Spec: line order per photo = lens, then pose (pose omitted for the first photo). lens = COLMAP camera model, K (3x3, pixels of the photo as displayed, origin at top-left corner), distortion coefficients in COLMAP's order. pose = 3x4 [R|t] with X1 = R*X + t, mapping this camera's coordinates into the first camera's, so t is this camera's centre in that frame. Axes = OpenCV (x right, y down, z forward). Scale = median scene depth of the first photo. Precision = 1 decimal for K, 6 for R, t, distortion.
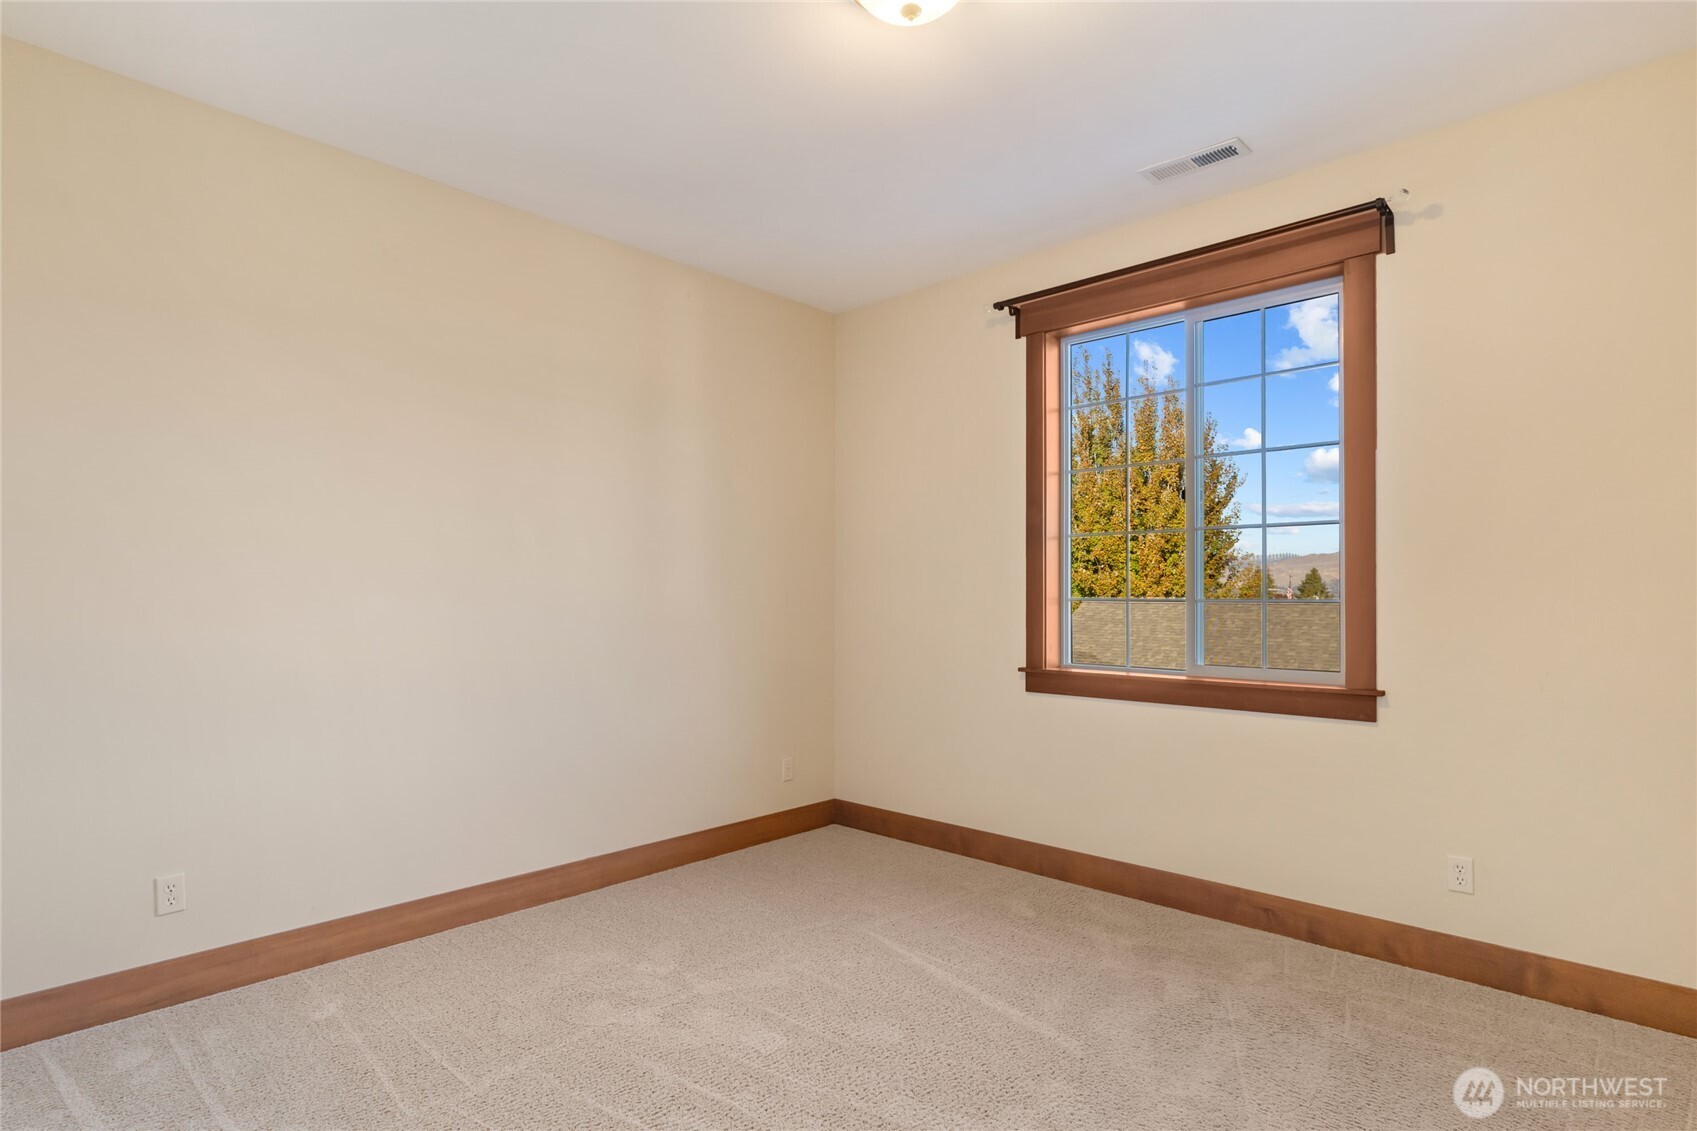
lens RADIAL K [[873.0, 0, 849.1], [0, 873.0, 574.4], [0, 0, 1]] dist [0.001898, 0.000500]
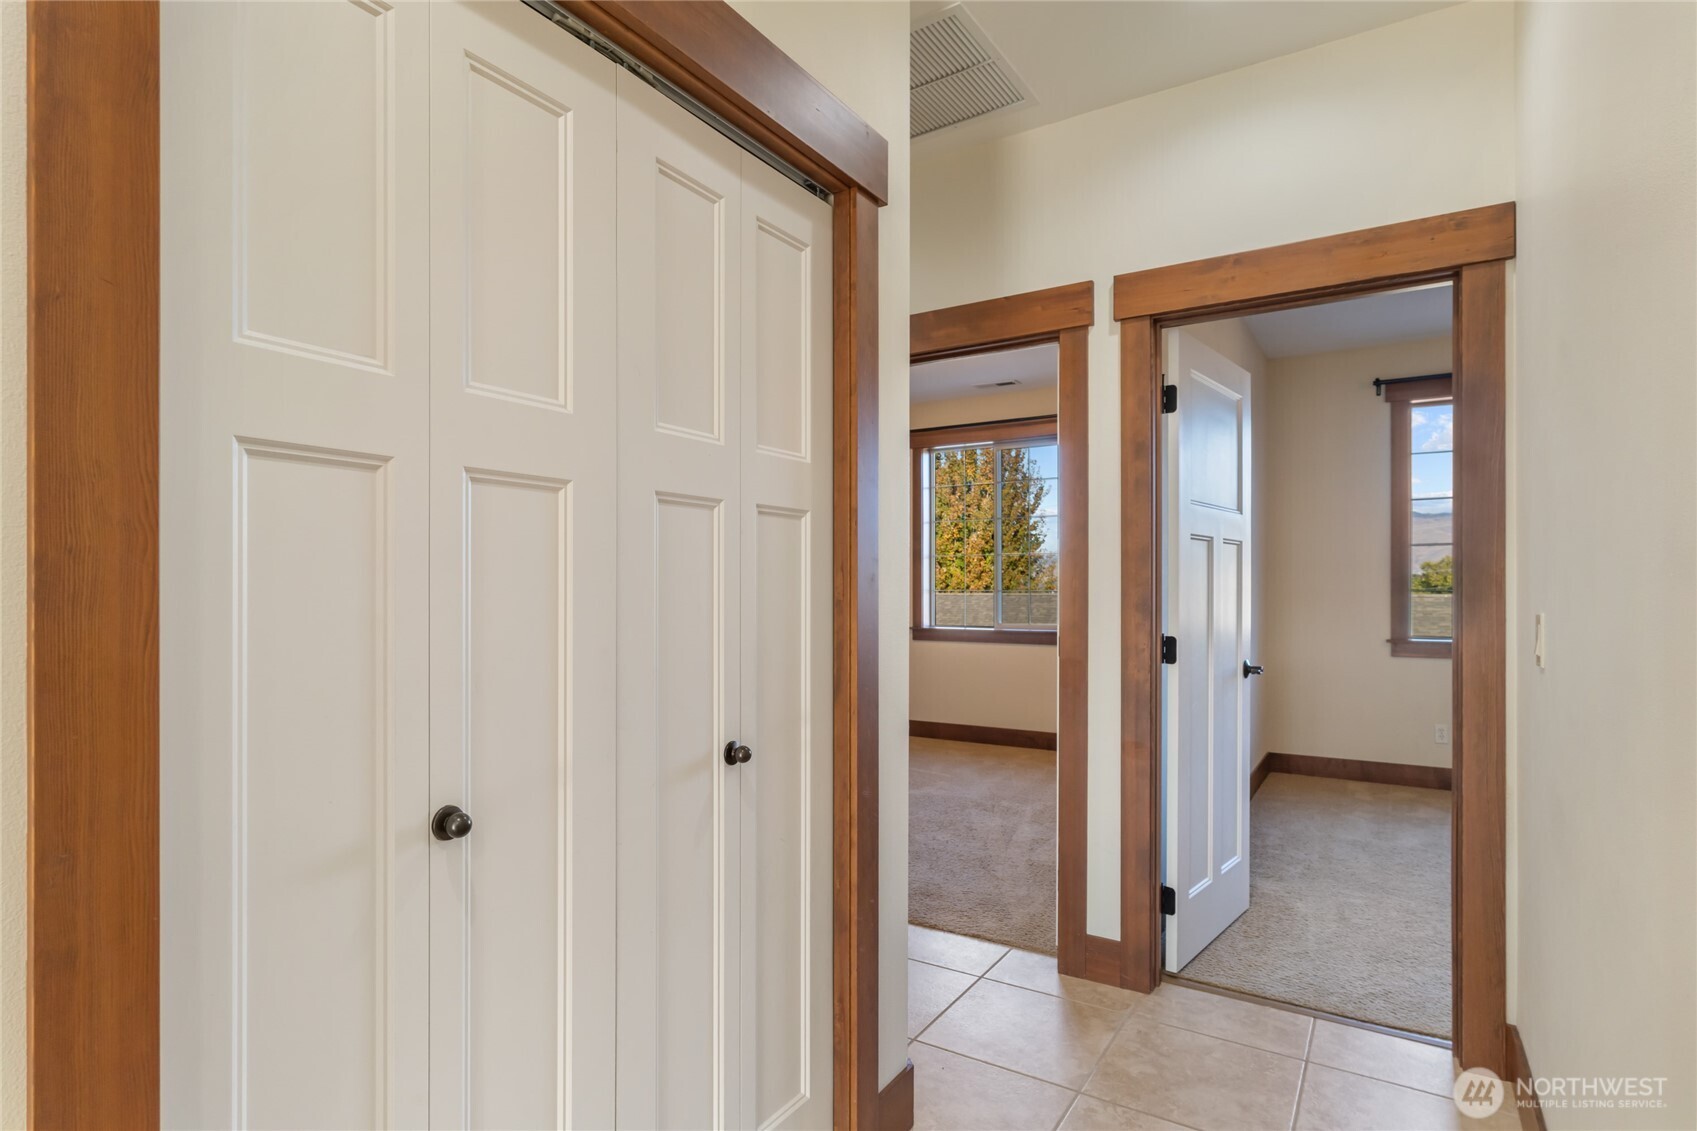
lens RADIAL K [[873.0, 0, 848.0], [0, 873.0, 572.2], [0, 0, 1]] dist [0.001898, 0.000500]
pose [[0.981732, 0.000125, 0.190269, -0.039931], [-0.000960, 0.999990, 0.004299, -0.002611], [-0.190267, -0.004403, 0.981722, -0.110955]]
